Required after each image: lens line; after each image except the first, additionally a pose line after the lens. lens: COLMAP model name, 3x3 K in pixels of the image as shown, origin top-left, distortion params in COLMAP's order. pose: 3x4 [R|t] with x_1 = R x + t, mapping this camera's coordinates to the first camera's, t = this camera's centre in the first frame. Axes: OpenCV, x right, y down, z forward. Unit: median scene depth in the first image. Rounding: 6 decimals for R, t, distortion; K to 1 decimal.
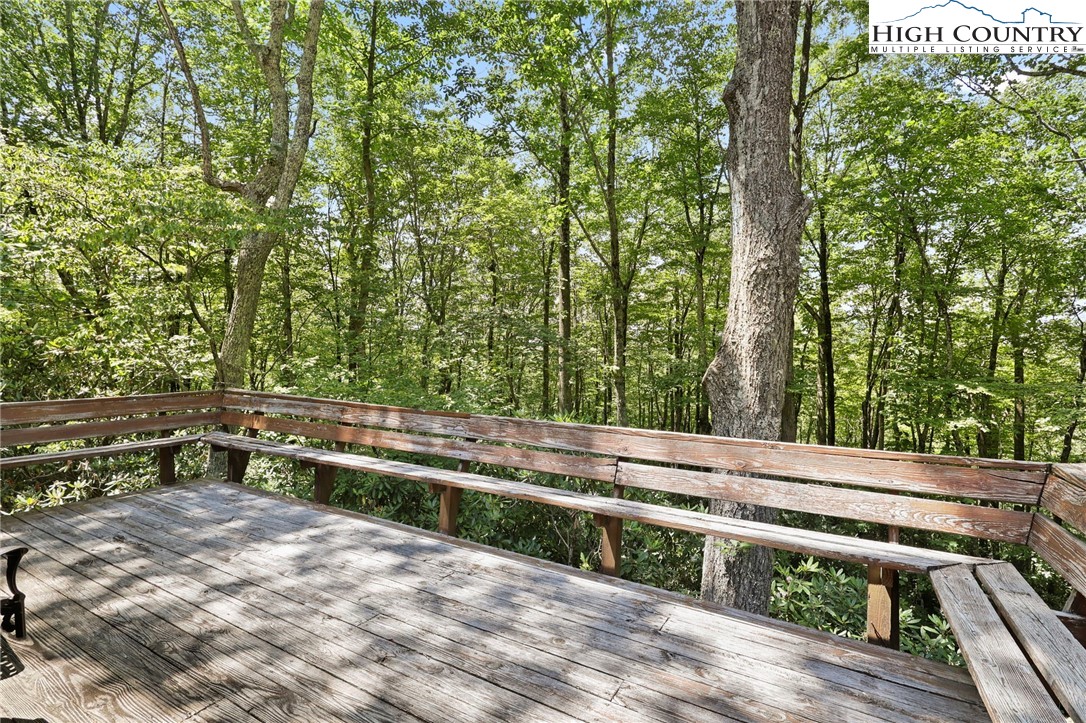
lens RADIAL K [[509.6, 0, 546.2], [0, 509.6, 360.8], [0, 0, 1]] dist [0.003297, -0.000176]
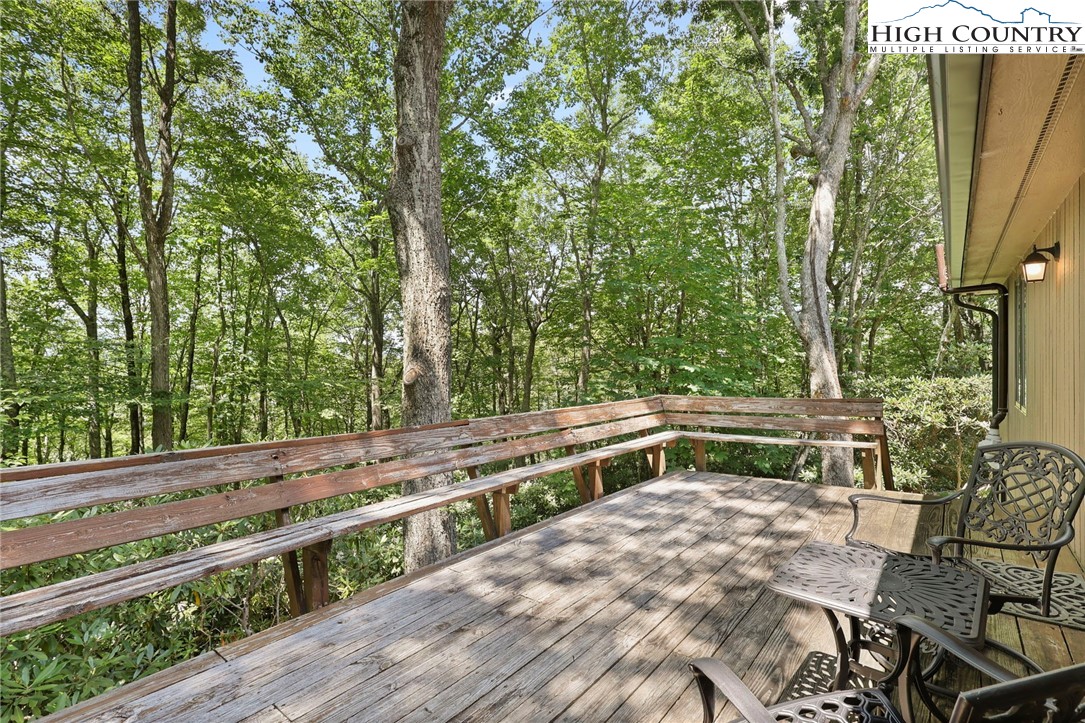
lens RADIAL K [[509.1, 0, 546.0], [0, 509.1, 361.6], [0, 0, 1]] dist [0.003297, -0.000176]
pose [[0.130893, -0.003604, 0.991390, -1.396465], [0.012641, 0.999918, 0.001966, -0.010615], [-0.991316, 0.012275, 0.130928, 0.911614]]
